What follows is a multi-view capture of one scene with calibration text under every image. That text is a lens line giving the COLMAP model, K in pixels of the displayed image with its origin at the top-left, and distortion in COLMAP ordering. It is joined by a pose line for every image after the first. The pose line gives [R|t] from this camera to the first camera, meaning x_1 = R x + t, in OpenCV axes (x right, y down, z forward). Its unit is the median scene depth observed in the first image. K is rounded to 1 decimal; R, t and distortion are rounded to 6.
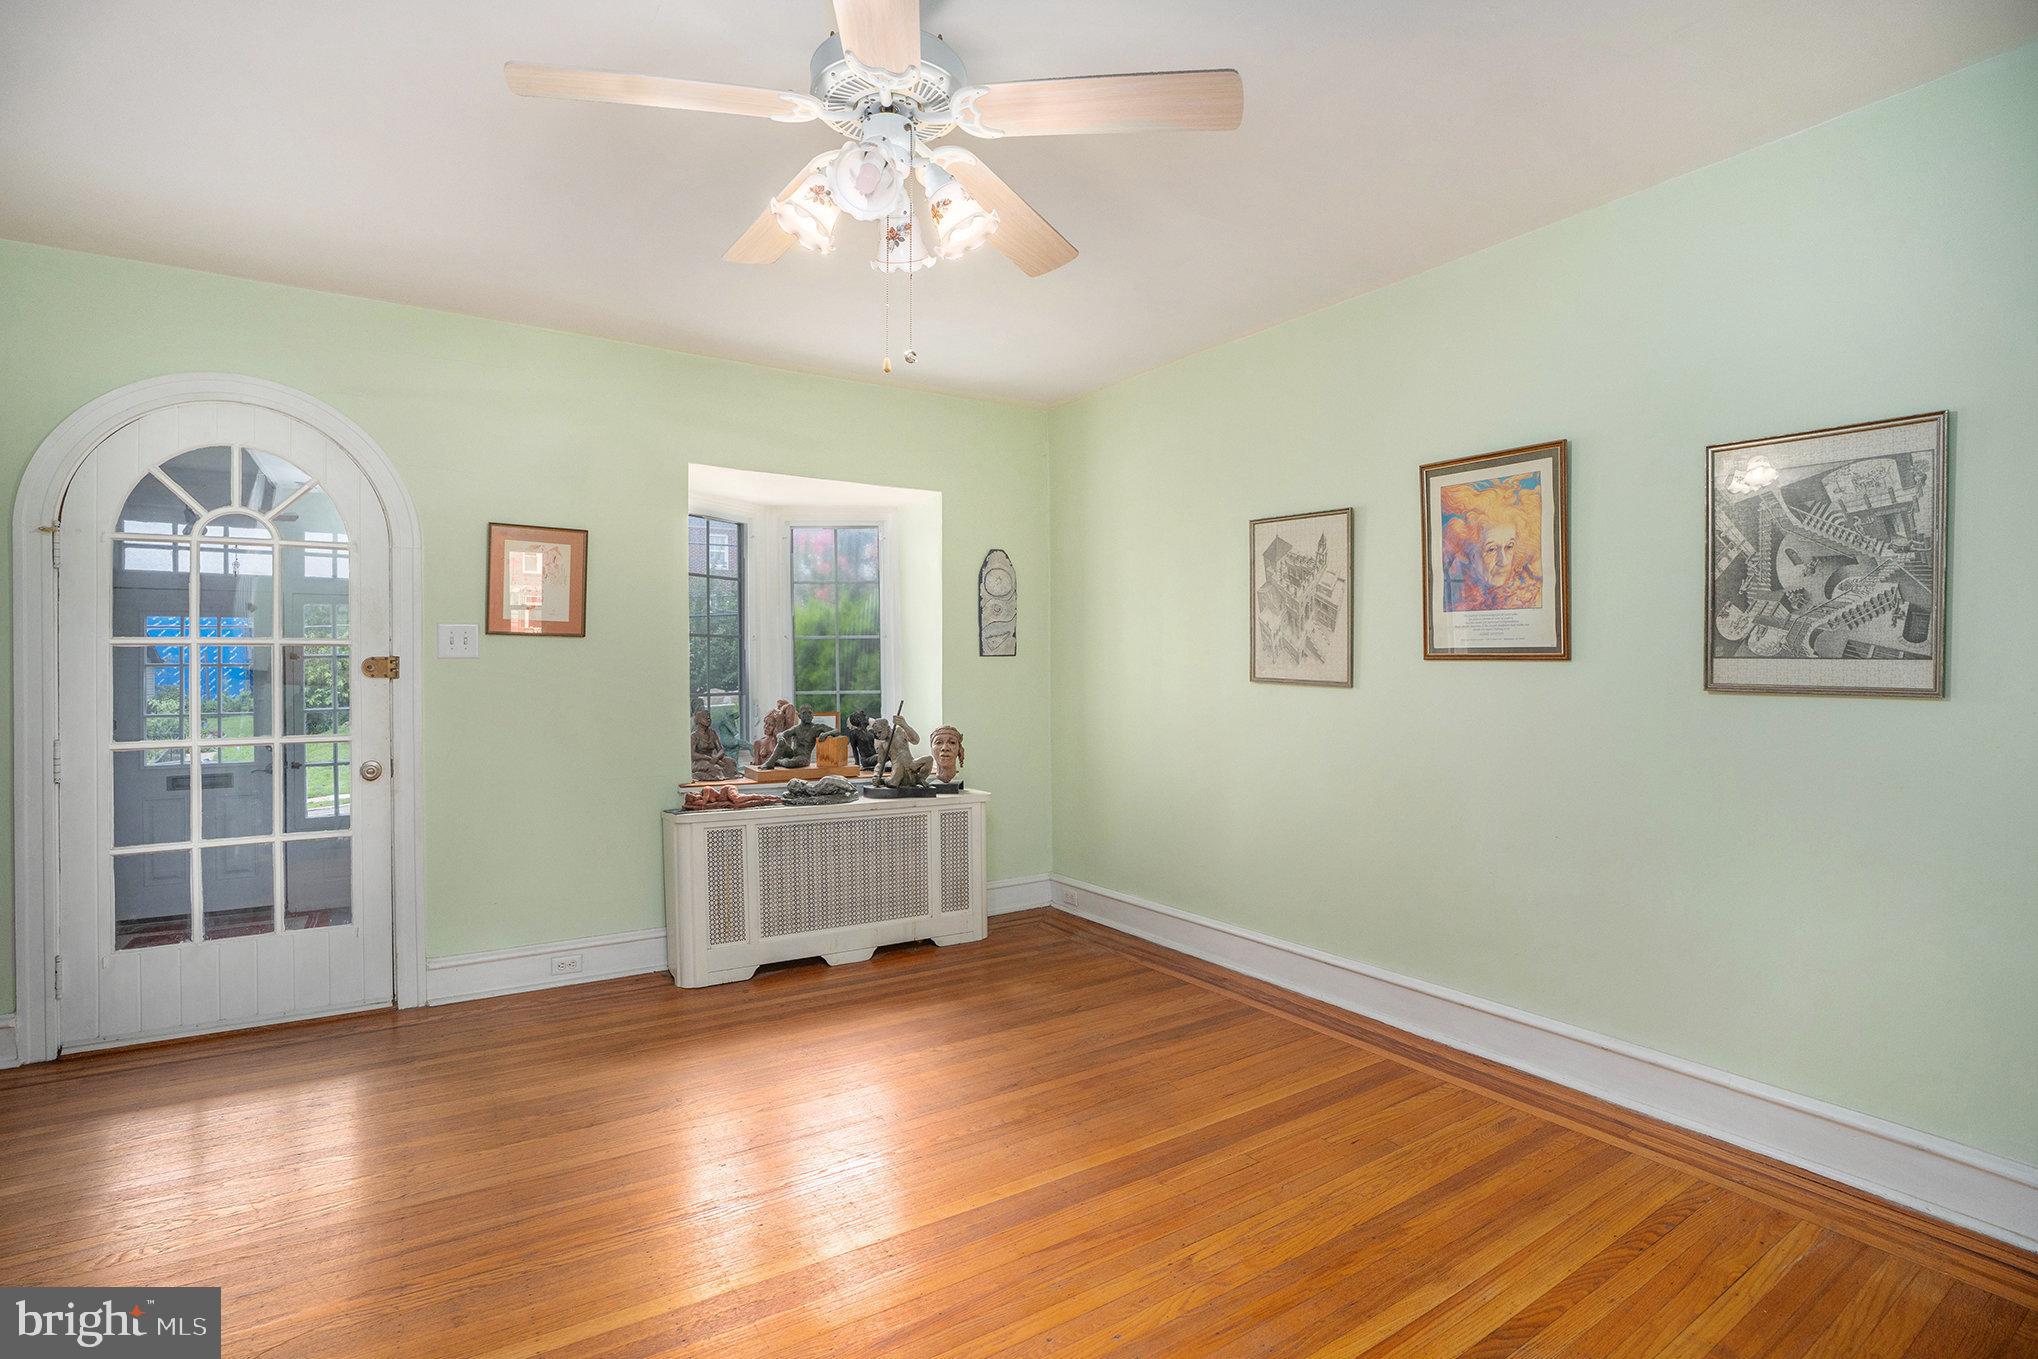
lens RADIAL K [[947.0, 0, 1001.7], [0, 947.0, 678.6], [0, 0, 1]] dist [-0.067191, 0.014826]
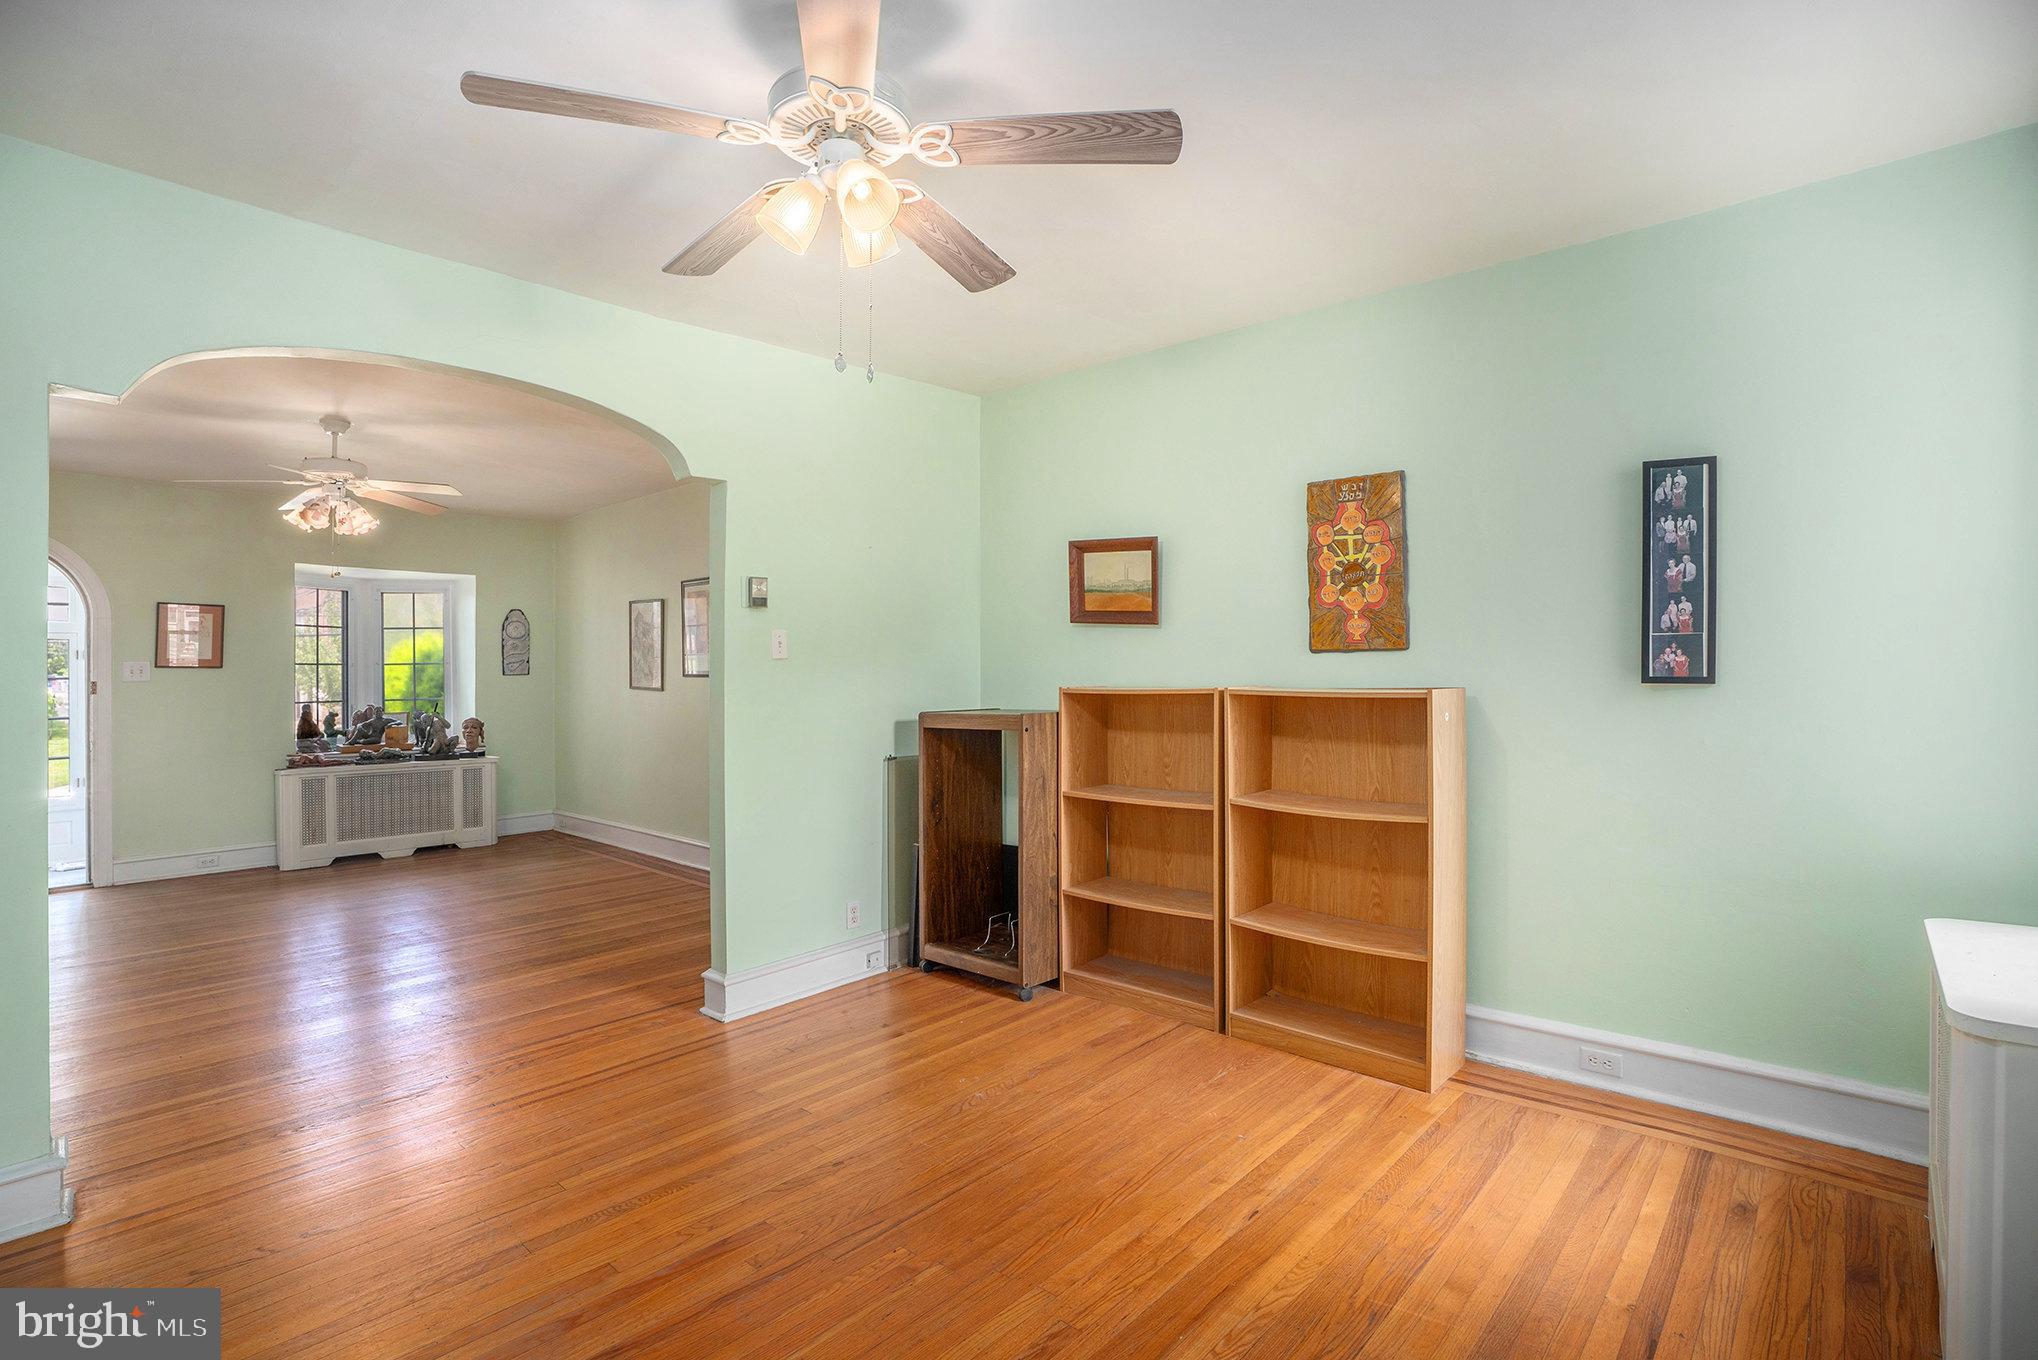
lens RADIAL K [[947.0, 0, 1022.3], [0, 947.0, 659.0], [0, 0, 1]] dist [-0.067191, 0.014826]
pose [[0.963262, -0.007538, 0.268459, 0.516993], [0.015176, 0.999537, -0.026386, 0.004941], [-0.268136, 0.029491, 0.962930, -0.980941]]
